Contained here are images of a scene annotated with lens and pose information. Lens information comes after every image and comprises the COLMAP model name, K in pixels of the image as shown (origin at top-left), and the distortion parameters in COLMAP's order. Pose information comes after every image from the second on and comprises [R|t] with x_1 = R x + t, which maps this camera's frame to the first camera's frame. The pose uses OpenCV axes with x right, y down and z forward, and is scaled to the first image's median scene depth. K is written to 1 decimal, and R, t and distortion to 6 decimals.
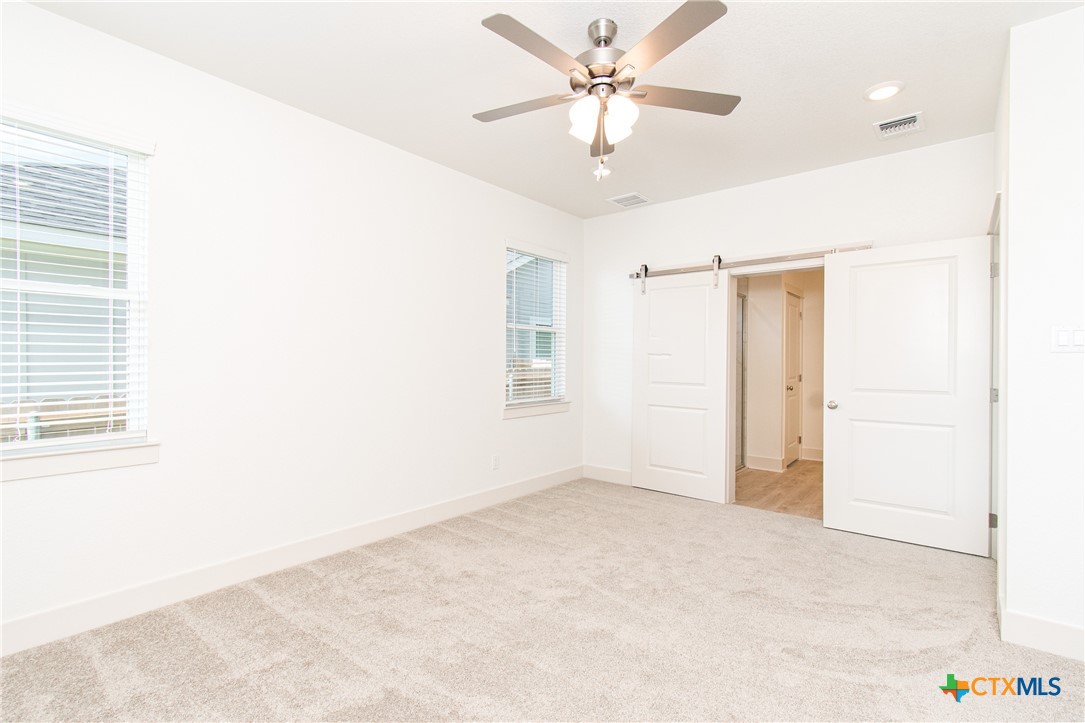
lens RADIAL K [[487.7, 0, 542.6], [0, 487.7, 358.8], [0, 0, 1]] dist [0.002259, -0.000817]
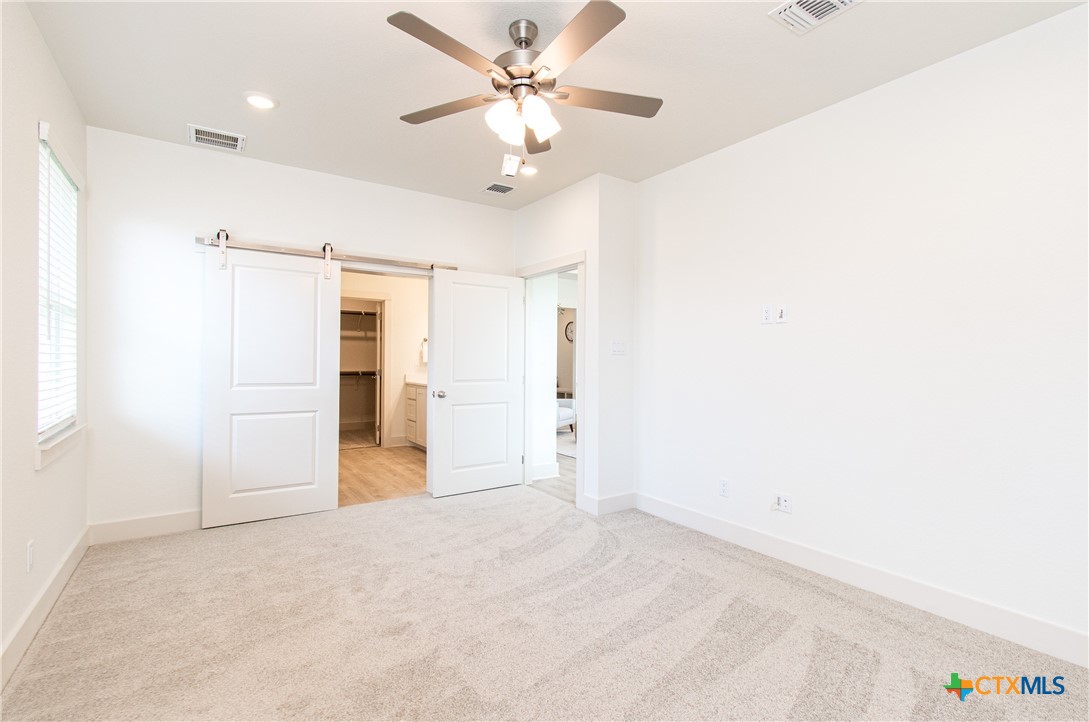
lens RADIAL K [[489.5, 0, 547.2], [0, 489.5, 360.3], [0, 0, 1]] dist [0.002259, -0.000817]
pose [[0.300343, -0.001386, 0.953830, -0.461281], [-0.007859, 0.999961, 0.003928, 0.002458], [-0.953799, -0.008676, 0.300321, 0.368168]]
